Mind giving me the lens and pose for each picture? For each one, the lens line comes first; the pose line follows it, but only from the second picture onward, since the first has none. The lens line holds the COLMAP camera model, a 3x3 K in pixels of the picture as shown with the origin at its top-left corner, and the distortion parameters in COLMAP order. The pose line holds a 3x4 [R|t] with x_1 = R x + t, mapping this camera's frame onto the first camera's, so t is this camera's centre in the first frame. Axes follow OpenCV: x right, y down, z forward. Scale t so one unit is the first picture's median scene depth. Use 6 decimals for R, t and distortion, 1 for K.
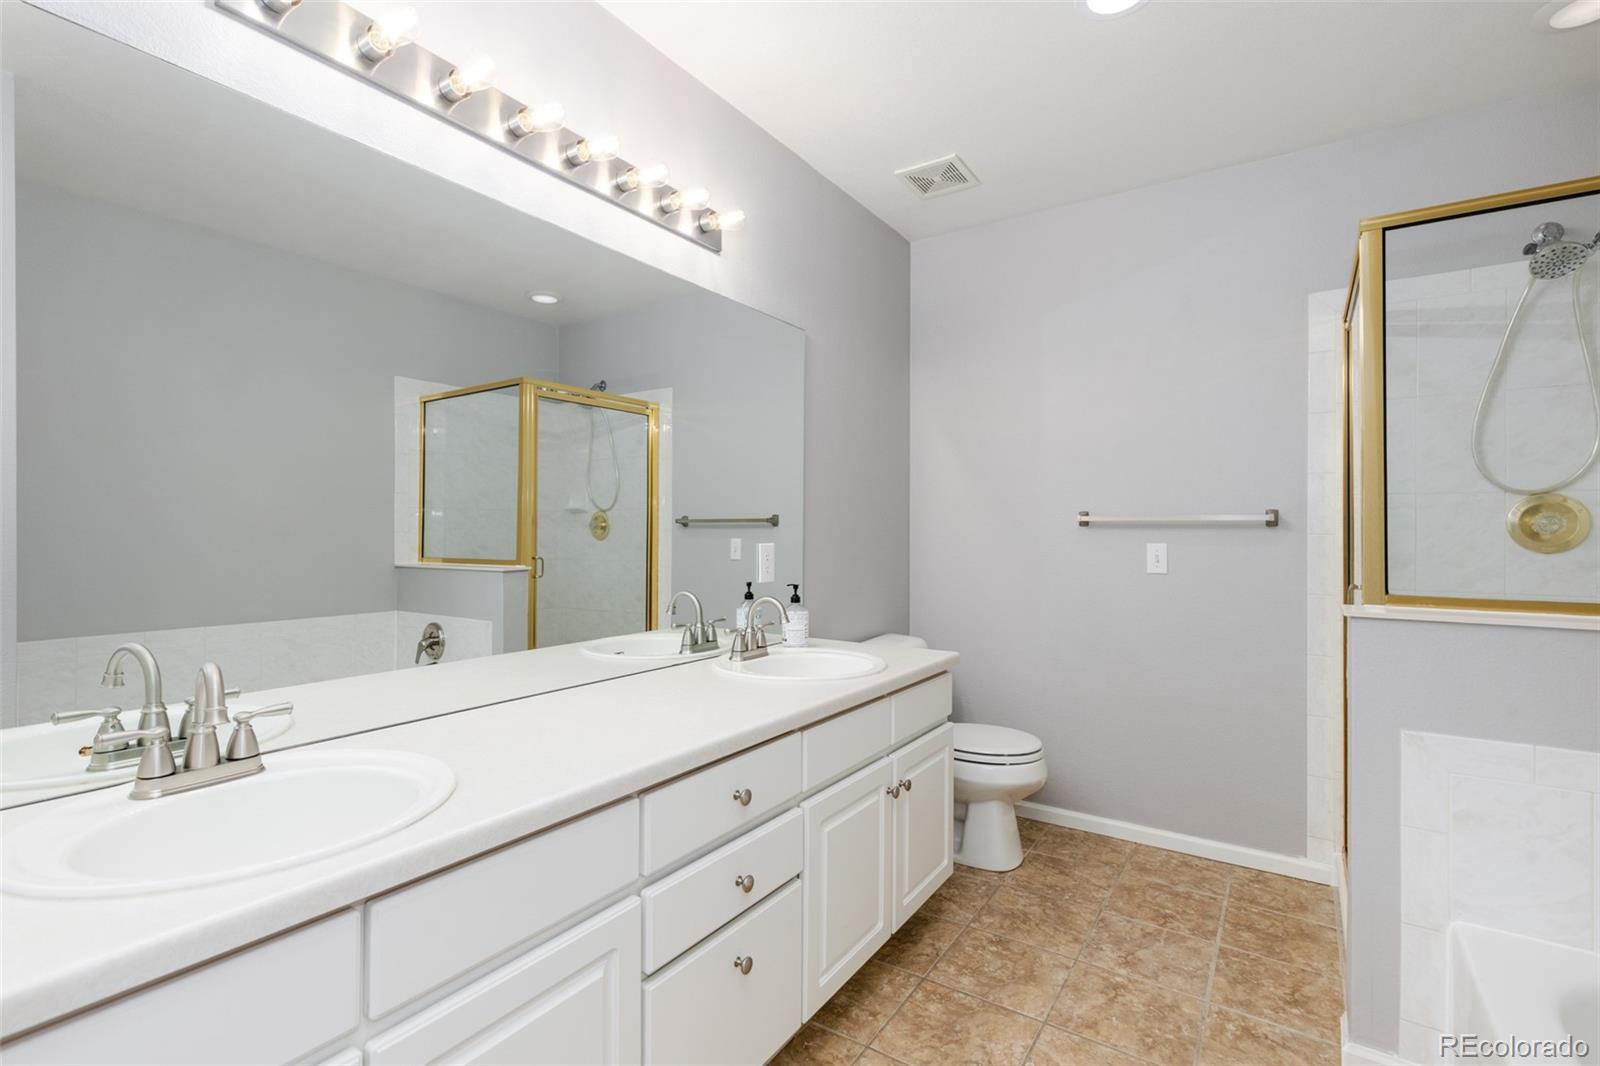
lens RADIAL K [[738.8, 0, 773.8], [0, 738.8, 520.1], [0, 0, 1]] dist [0.003240, -0.001536]
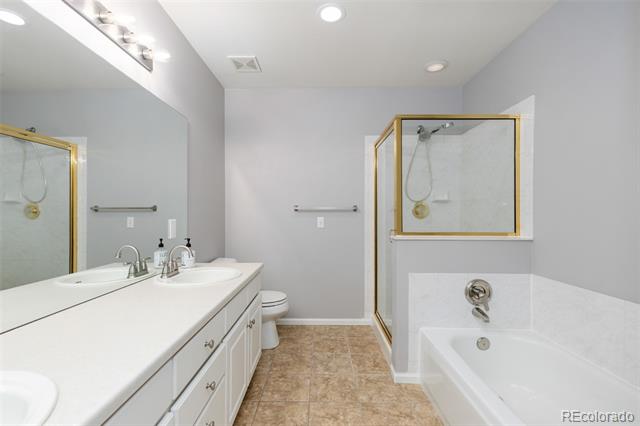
lens RADIAL K [[295.5, 0, 317.4], [0, 295.5, 212.7], [0, 0, 1]] dist [0.003240, -0.001536]
pose [[0.829661, -0.003225, 0.558258, -0.132894], [-0.003988, 0.999924, 0.011703, 0.001524], [-0.558253, -0.011936, 0.829585, 0.089726]]
